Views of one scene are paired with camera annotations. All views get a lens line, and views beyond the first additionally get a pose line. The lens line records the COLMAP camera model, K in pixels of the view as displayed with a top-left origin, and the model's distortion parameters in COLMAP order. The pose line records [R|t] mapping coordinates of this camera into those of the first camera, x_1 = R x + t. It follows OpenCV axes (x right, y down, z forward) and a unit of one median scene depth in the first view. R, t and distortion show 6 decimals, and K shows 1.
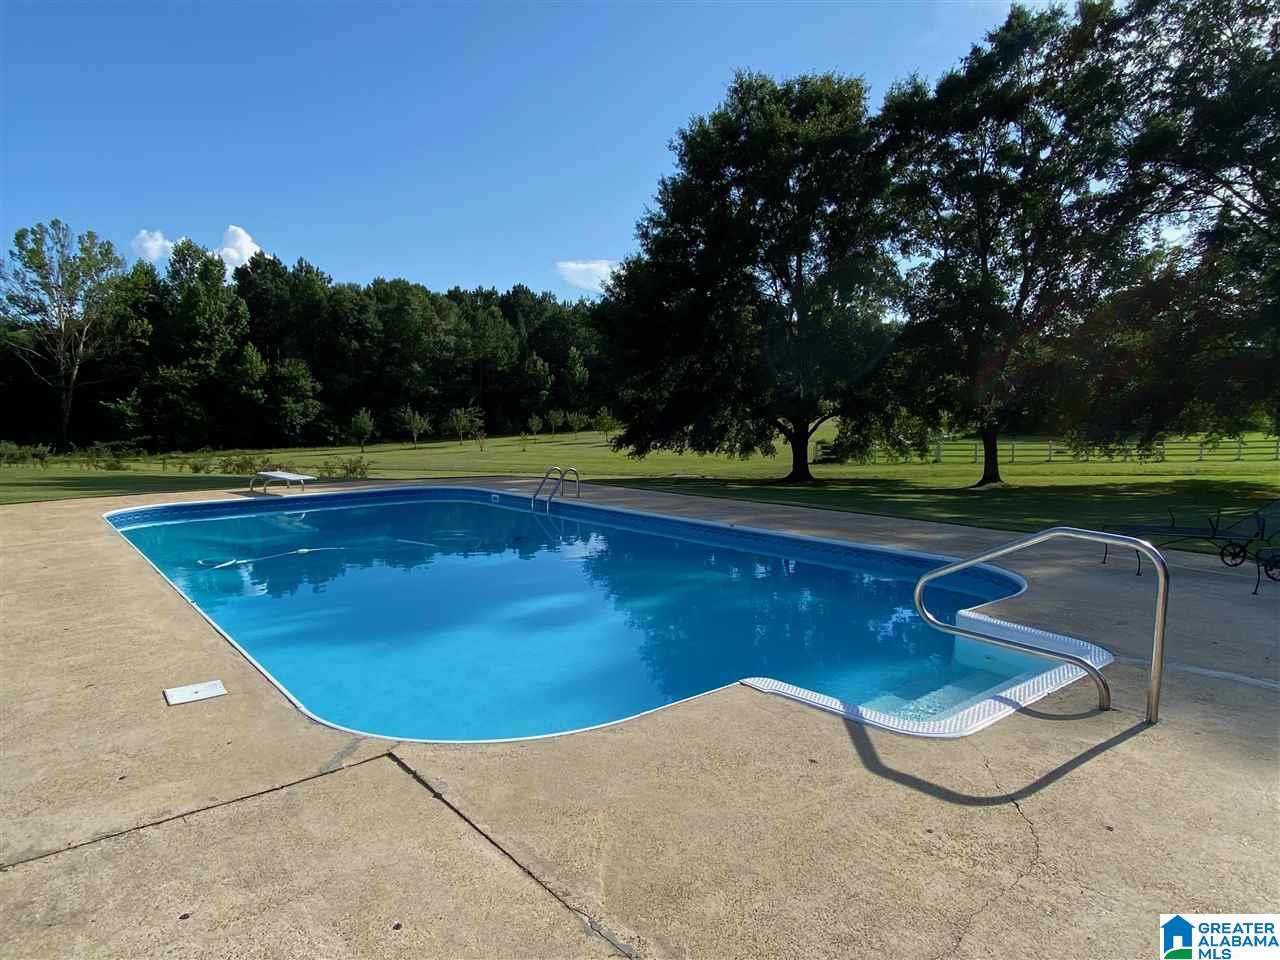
lens RADIAL K [[766.9, 0, 640.0], [0, 766.9, 480.0], [0, 0, 1]] dist [0.067368, -0.062257]
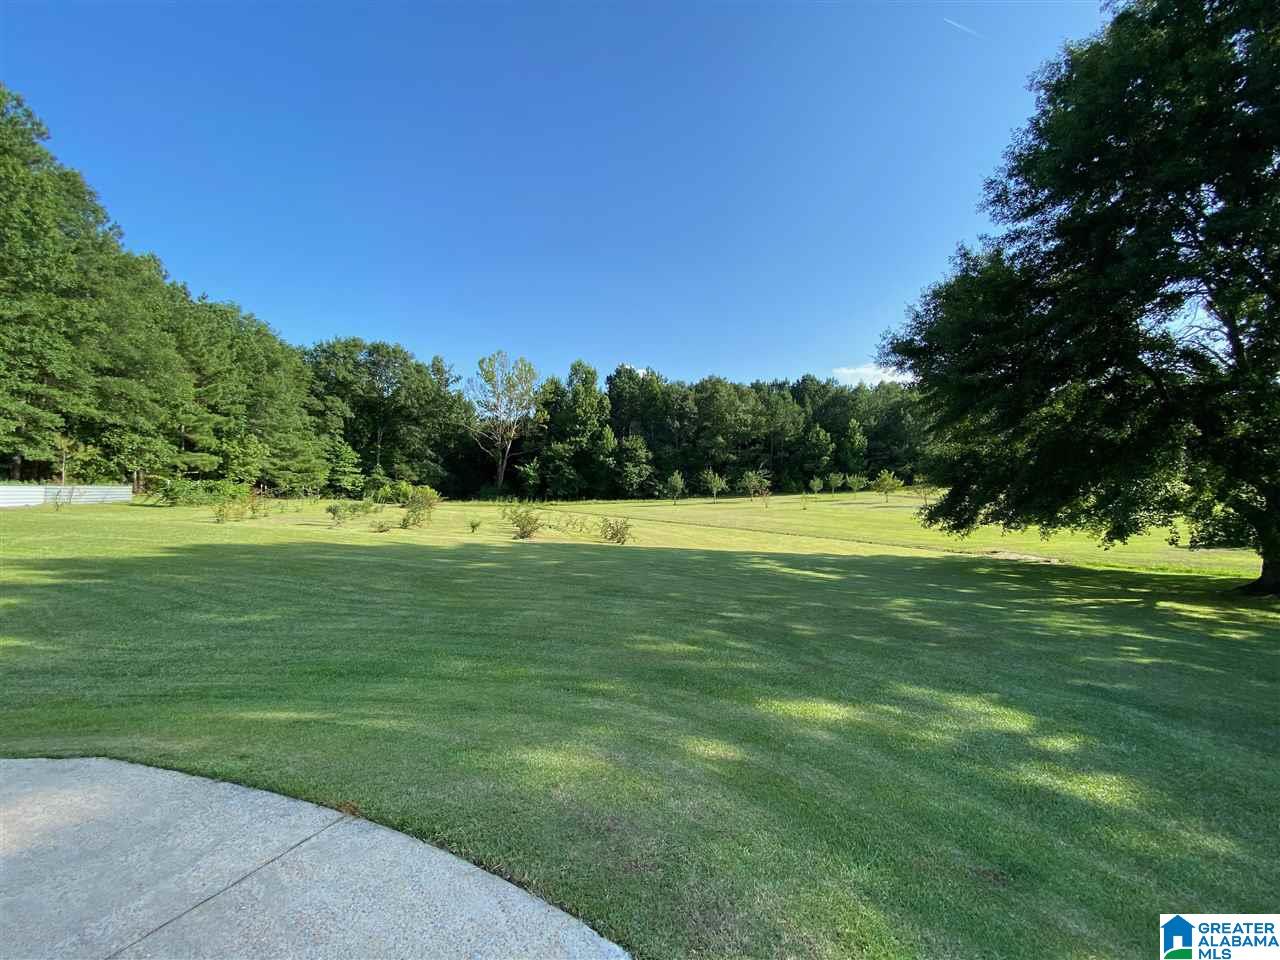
lens RADIAL K [[513.8, 0, 640.0], [0, 513.8, 480.0], [0, 0, 1]] dist [0.067985, -0.018798]
pose [[0.892549, 0.011684, -0.450800, -0.022392], [-0.047015, 0.996628, -0.067255, -0.015190], [0.448494, 0.081222, 0.890088, 0.188769]]
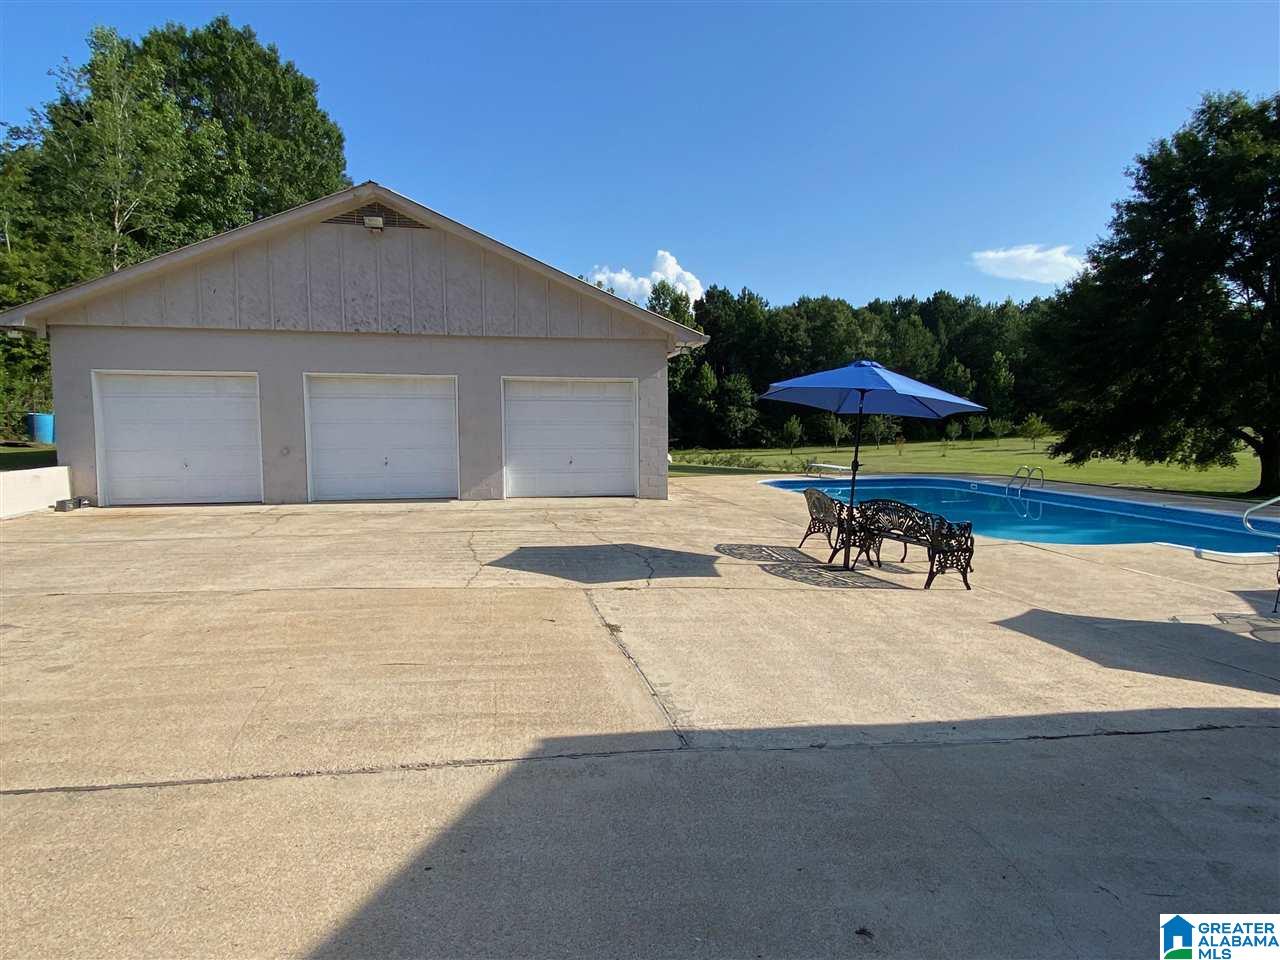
lens RADIAL K [[766.9, 0, 640.0], [0, 766.9, 480.0], [0, 0, 1]] dist [0.067368, -0.062257]
pose [[0.876243, 0.041101, -0.480113, -0.005919], [-0.043364, 0.999039, 0.006381, 0.004686], [0.479914, 0.015229, 0.877183, -0.100098]]
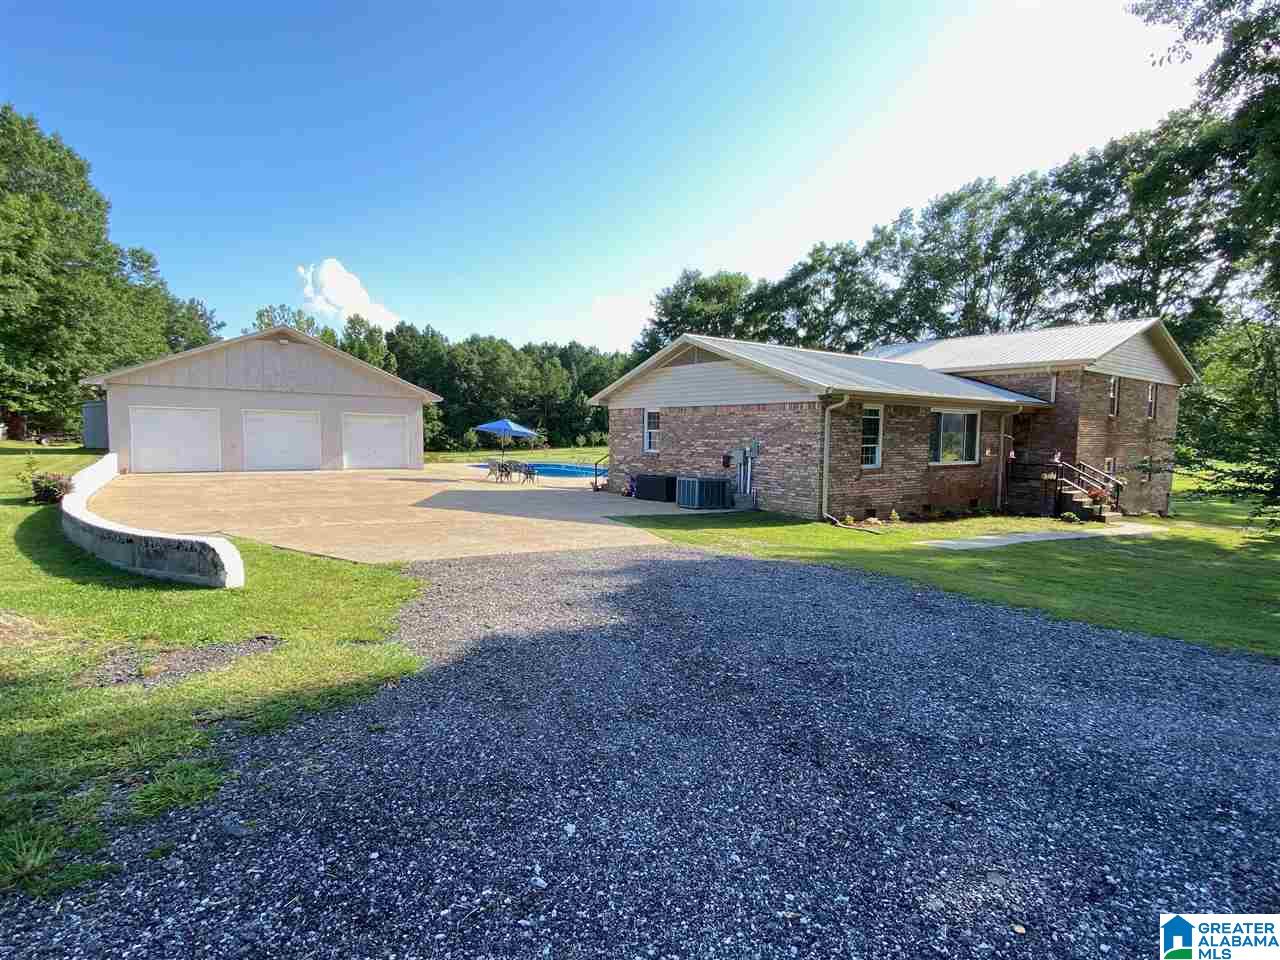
lens RADIAL K [[652.5, 0, 640.0], [0, 652.5, 480.0], [0, 0, 1]] dist [0.071283, -0.000058]
pose [[0.998561, 0.025442, -0.047213, 0.040638], [-0.025986, 0.999602, -0.010953, 0.015810], [0.046915, 0.012165, 0.998825, -0.269584]]
